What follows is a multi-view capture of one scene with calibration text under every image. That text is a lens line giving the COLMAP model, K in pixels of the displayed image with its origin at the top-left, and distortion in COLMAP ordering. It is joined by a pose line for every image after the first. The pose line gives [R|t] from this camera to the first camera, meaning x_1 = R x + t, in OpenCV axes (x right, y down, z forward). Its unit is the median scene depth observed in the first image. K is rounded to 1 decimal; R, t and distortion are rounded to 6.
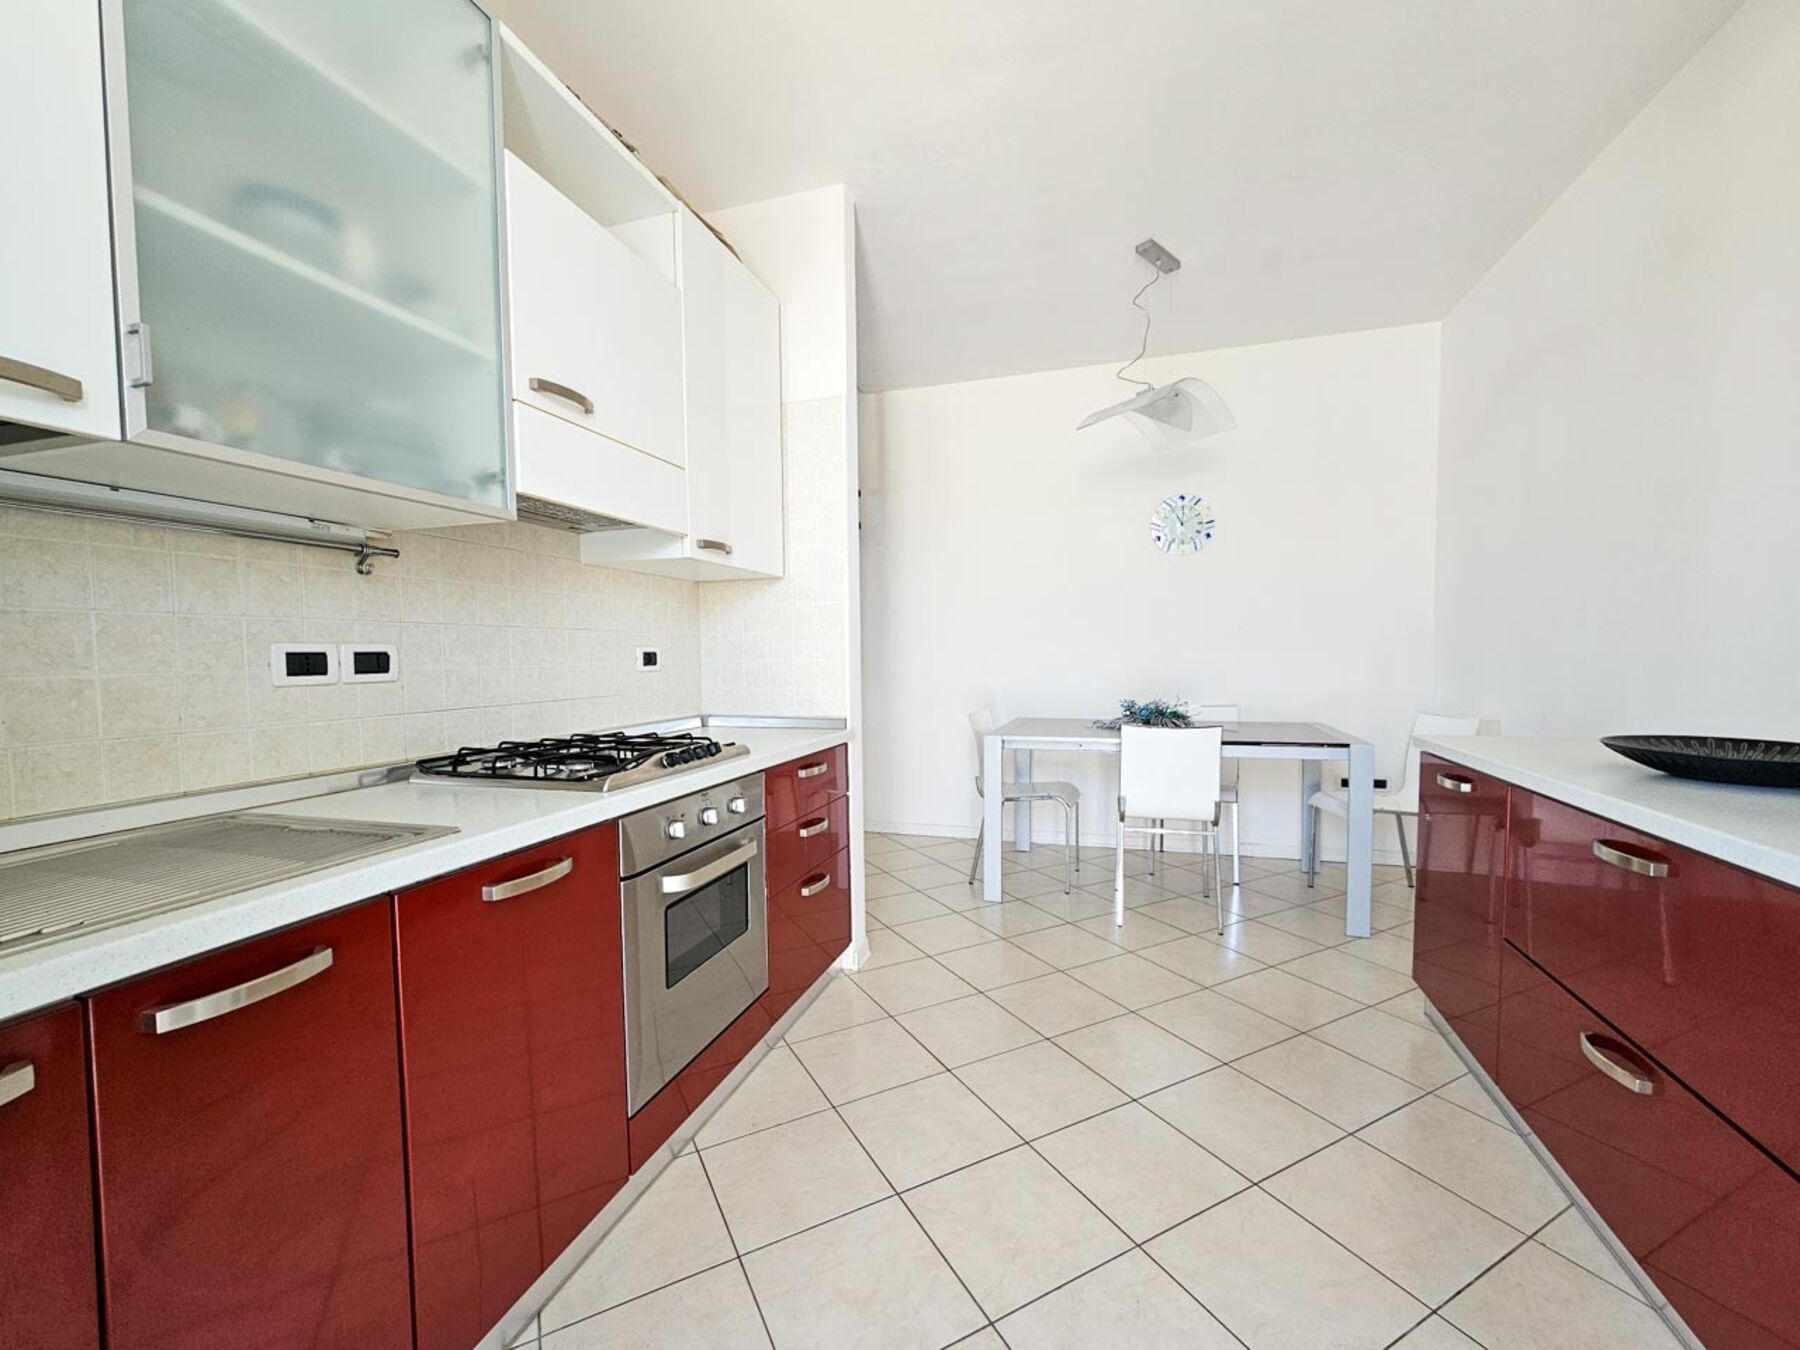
lens RADIAL K [[738.4, 0, 890.8], [0, 738.4, 688.1], [0, 0, 1]] dist [-0.001478, 0.000779]
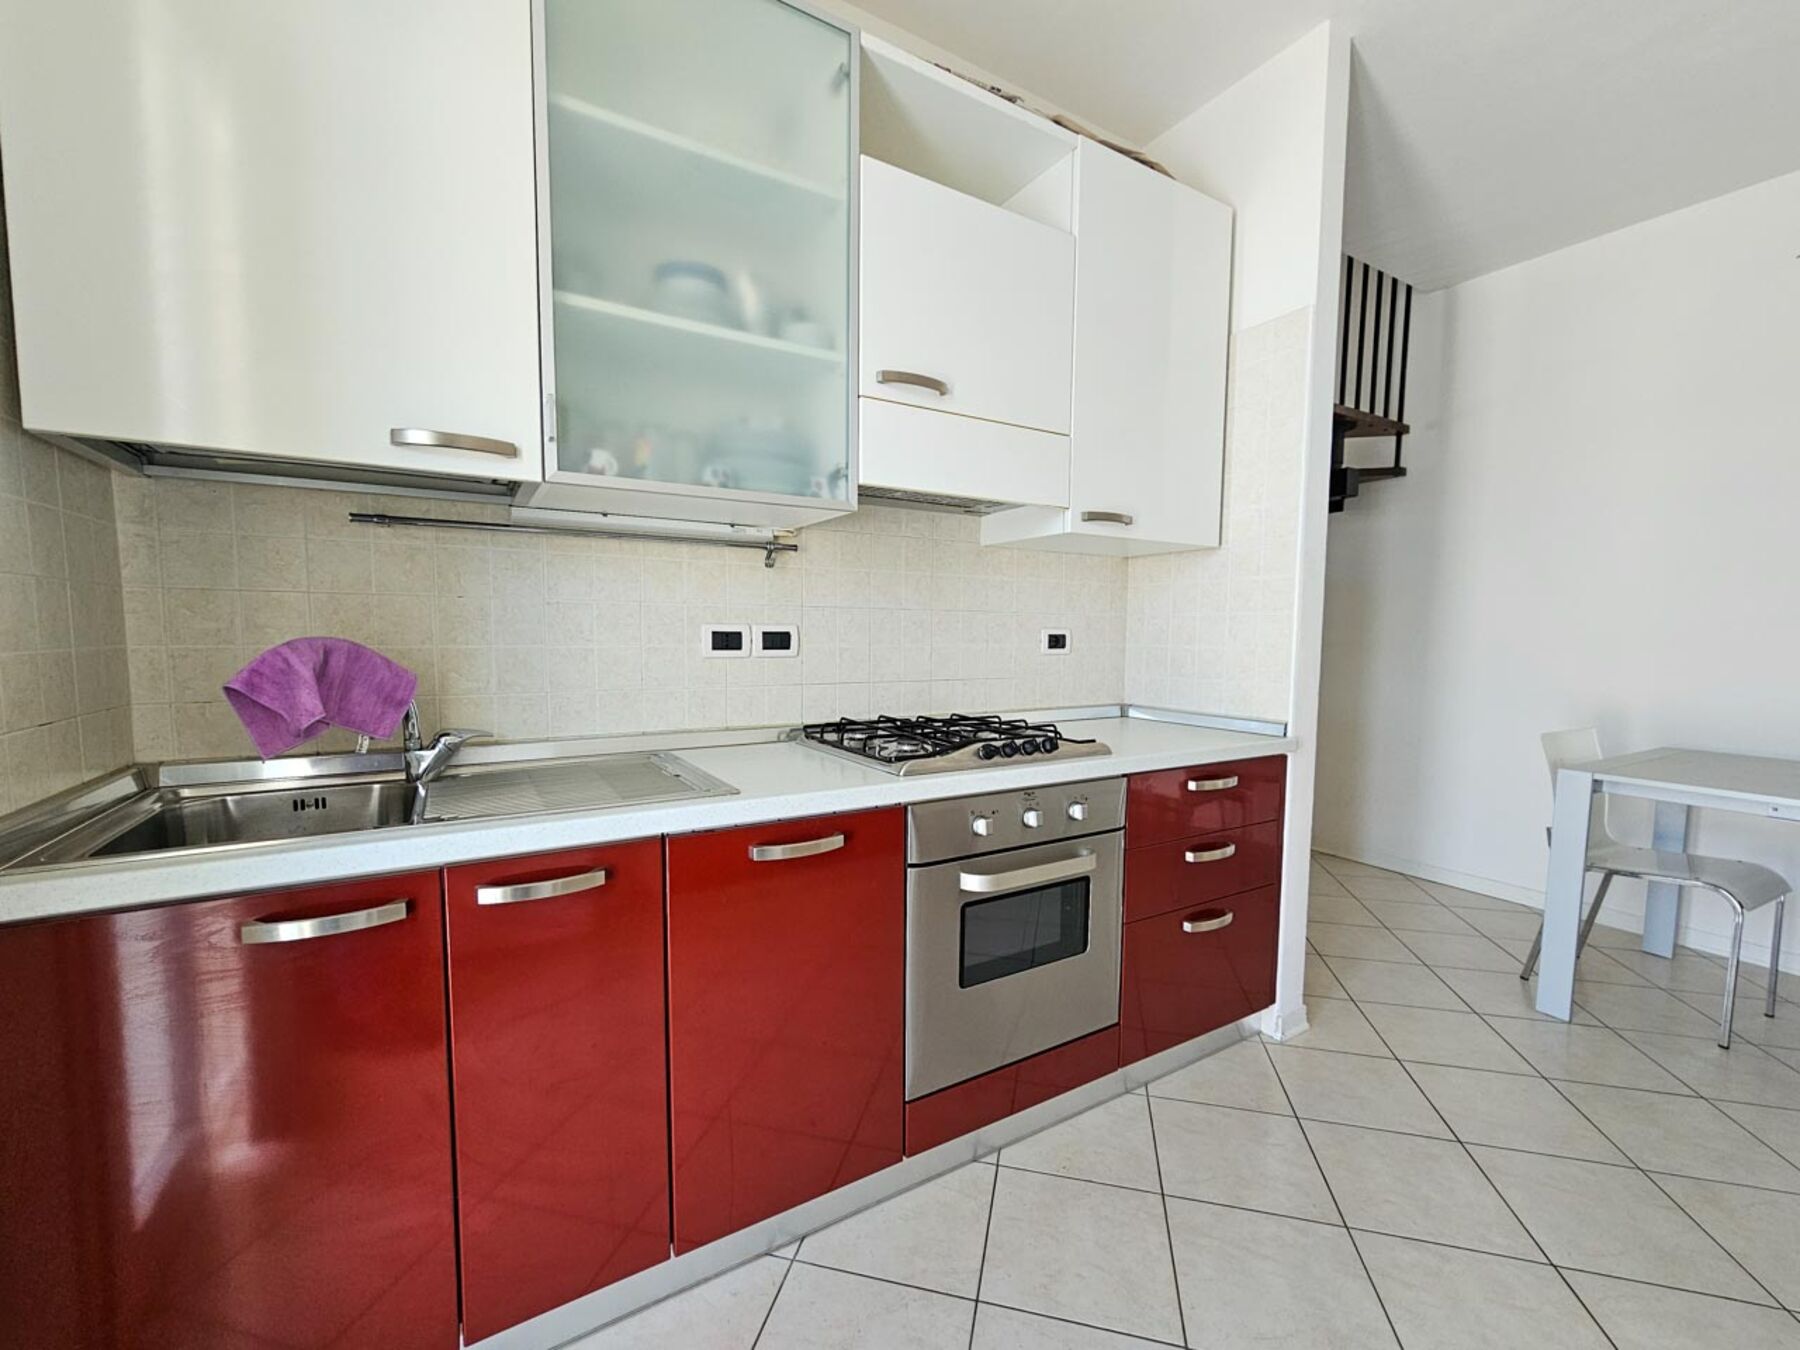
lens RADIAL K [[738.4, 0, 890.8], [0, 738.4, 688.1], [0, 0, 1]] dist [-0.001478, 0.000779]
pose [[0.748059, 0.068959, -0.660040, 0.232120], [-0.048559, 0.997608, 0.049194, -0.024904], [0.661854, -0.004749, 0.749618, 0.215215]]
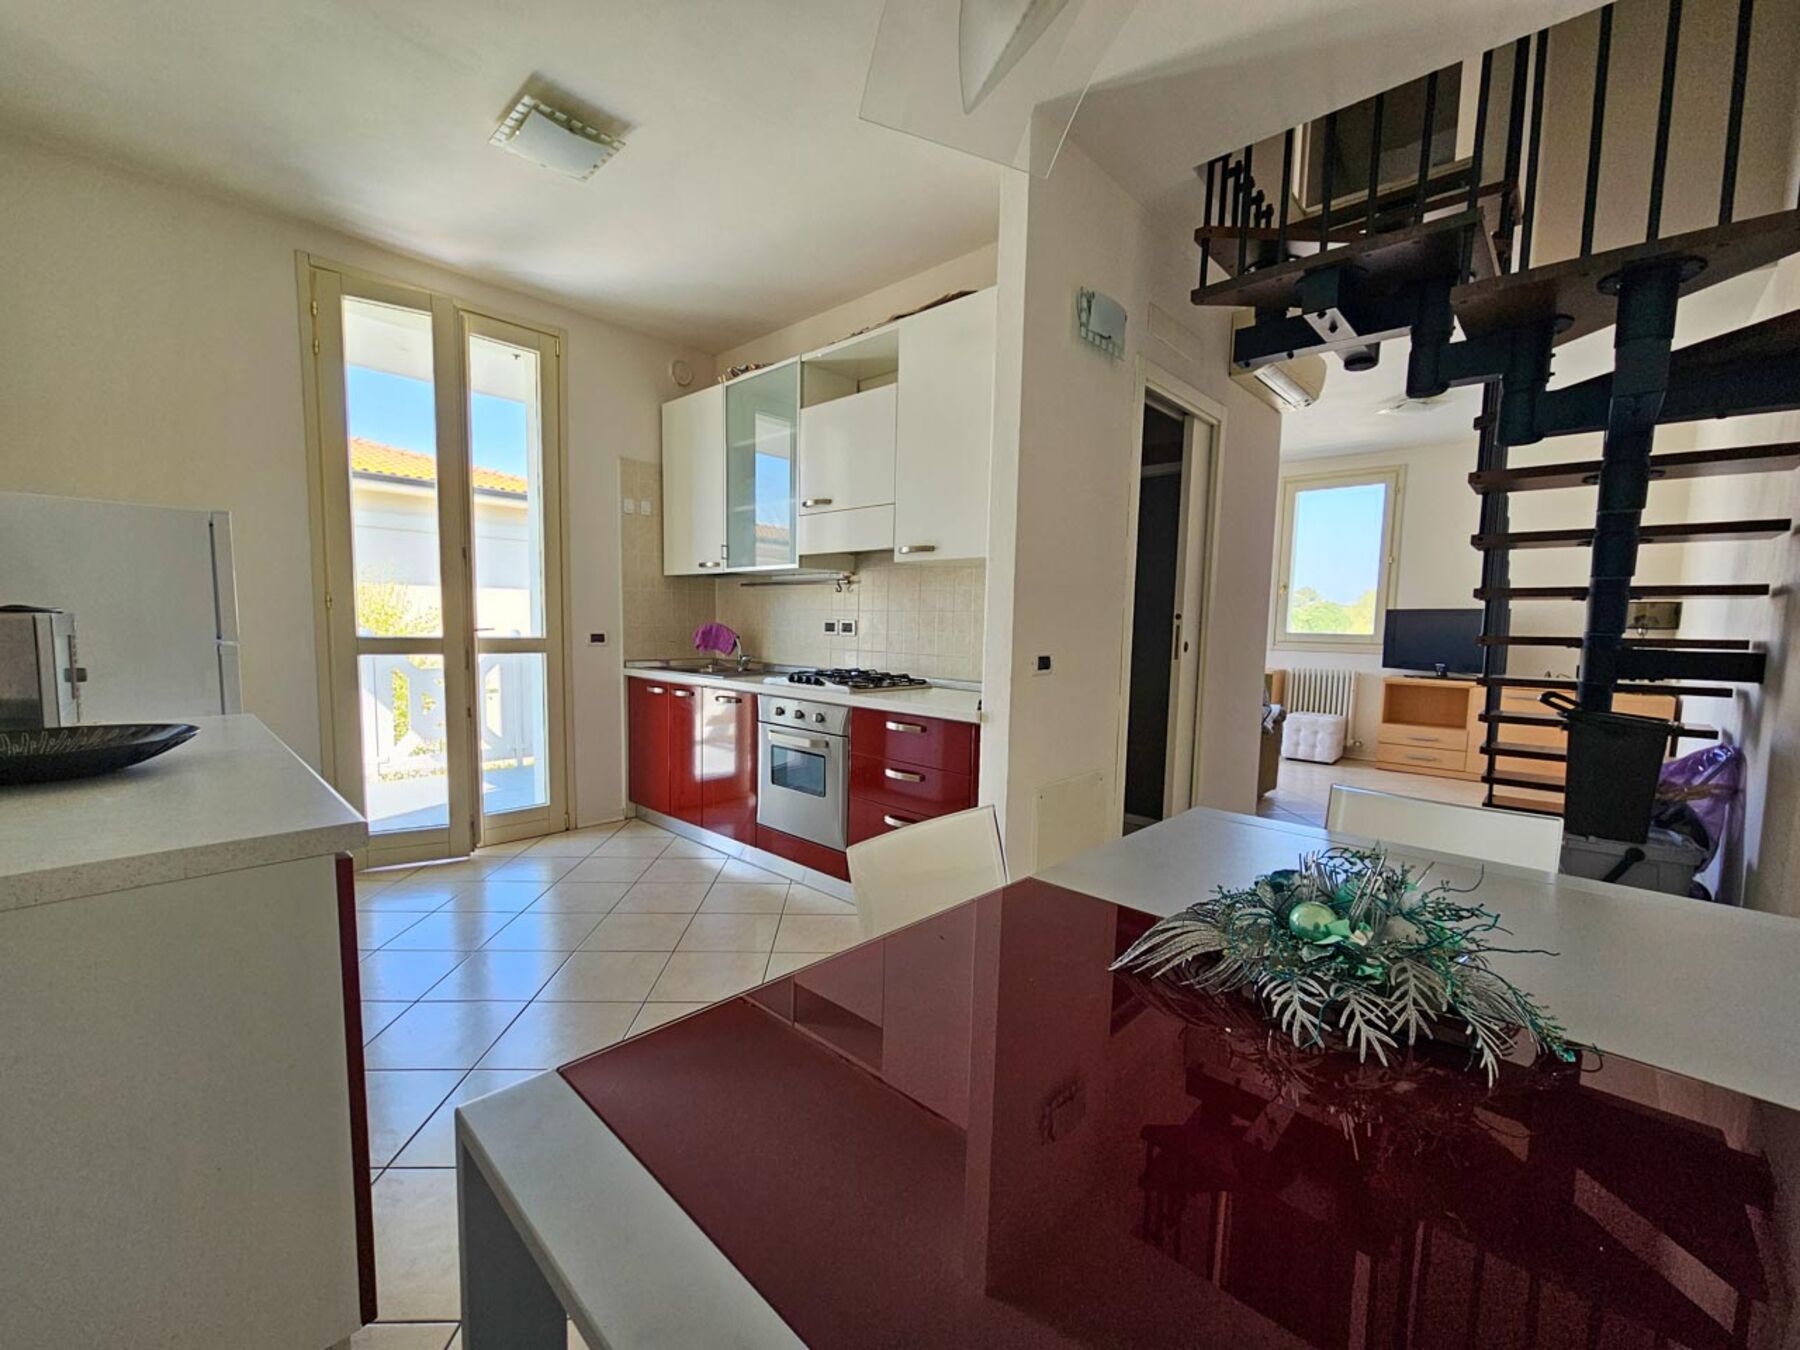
lens RADIAL K [[738.4, 0, 890.8], [0, 738.4, 688.1], [0, 0, 1]] dist [-0.001478, 0.000779]
pose [[-0.424133, 0.083531, -0.901739, 1.412092], [-0.060130, 0.990942, 0.120077, -0.135083], [0.903602, 0.105150, -0.415268, 2.115262]]
